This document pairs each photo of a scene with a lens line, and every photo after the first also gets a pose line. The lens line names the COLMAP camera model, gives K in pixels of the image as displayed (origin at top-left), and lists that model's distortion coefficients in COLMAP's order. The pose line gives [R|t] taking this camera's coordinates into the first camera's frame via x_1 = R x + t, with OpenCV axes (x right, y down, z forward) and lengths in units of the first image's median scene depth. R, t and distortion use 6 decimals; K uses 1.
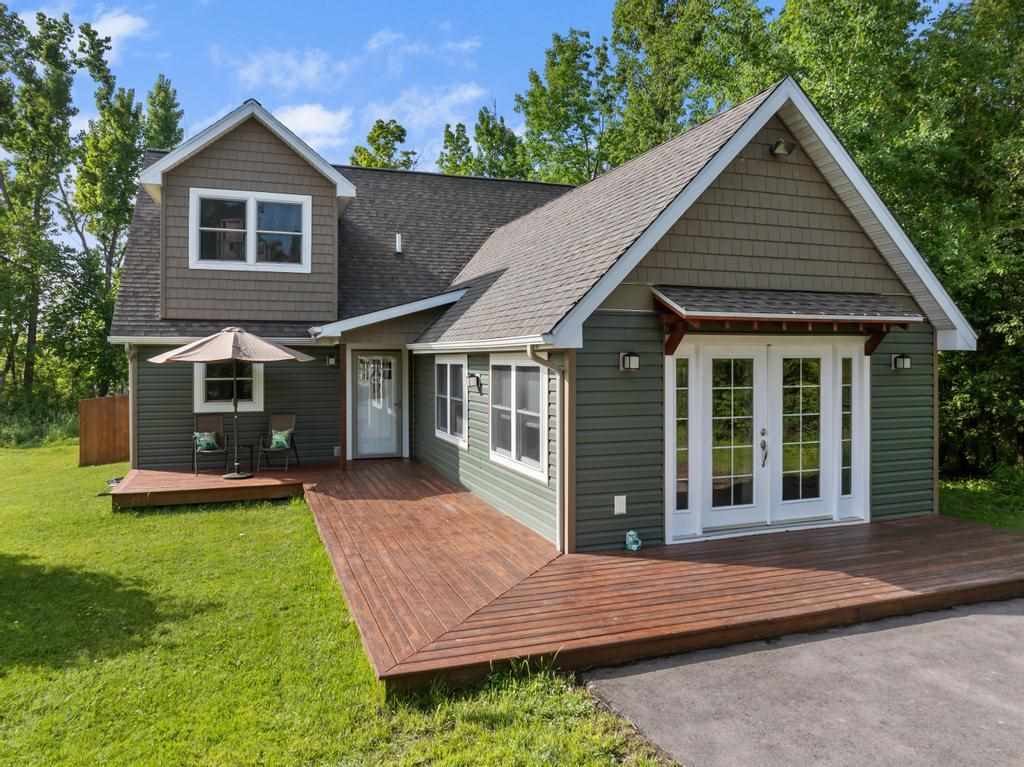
lens RADIAL K [[724.9, 0, 512.0], [0, 724.9, 383.5], [0, 0, 1]] dist [-0.057557, 0.035196]
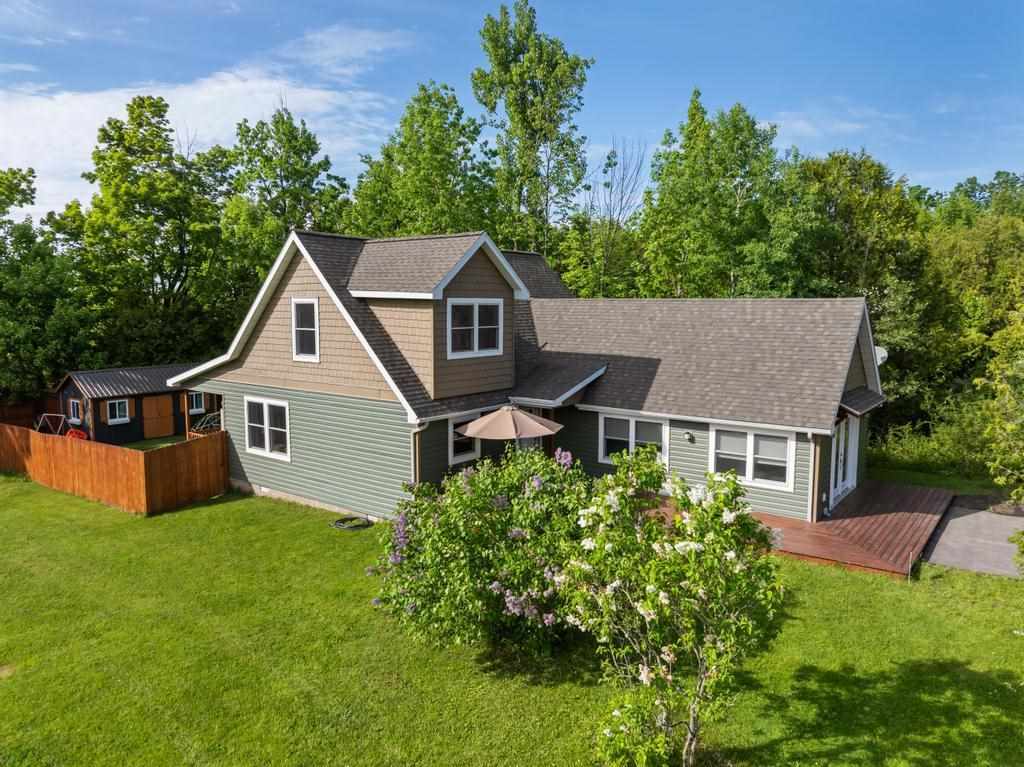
lens RADIAL K [[724.9, 0, 512.0], [0, 724.9, 383.5], [0, 0, 1]] dist [-0.057557, 0.035196]
pose [[0.837324, -0.059094, 0.543503, -1.601014], [0.015862, 0.996348, 0.083894, -0.335370], [-0.546476, -0.061626, 0.835204, -0.274037]]
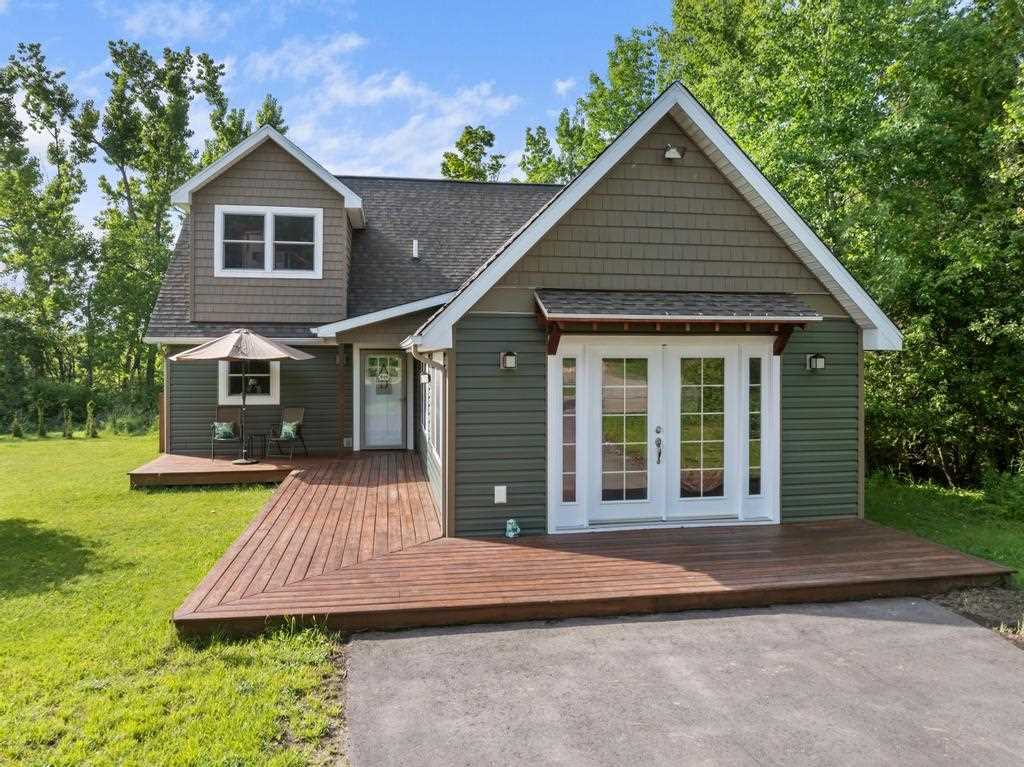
lens RADIAL K [[723.0, 0, 512.0], [0, 723.0, 383.5], [0, 0, 1]] dist [-0.043365, -0.003409]
pose [[0.985357, 0.008624, -0.170284, 0.300978], [-0.008246, 0.999962, 0.002930, 0.000066], [0.170303, -0.001483, 0.985391, -0.044905]]
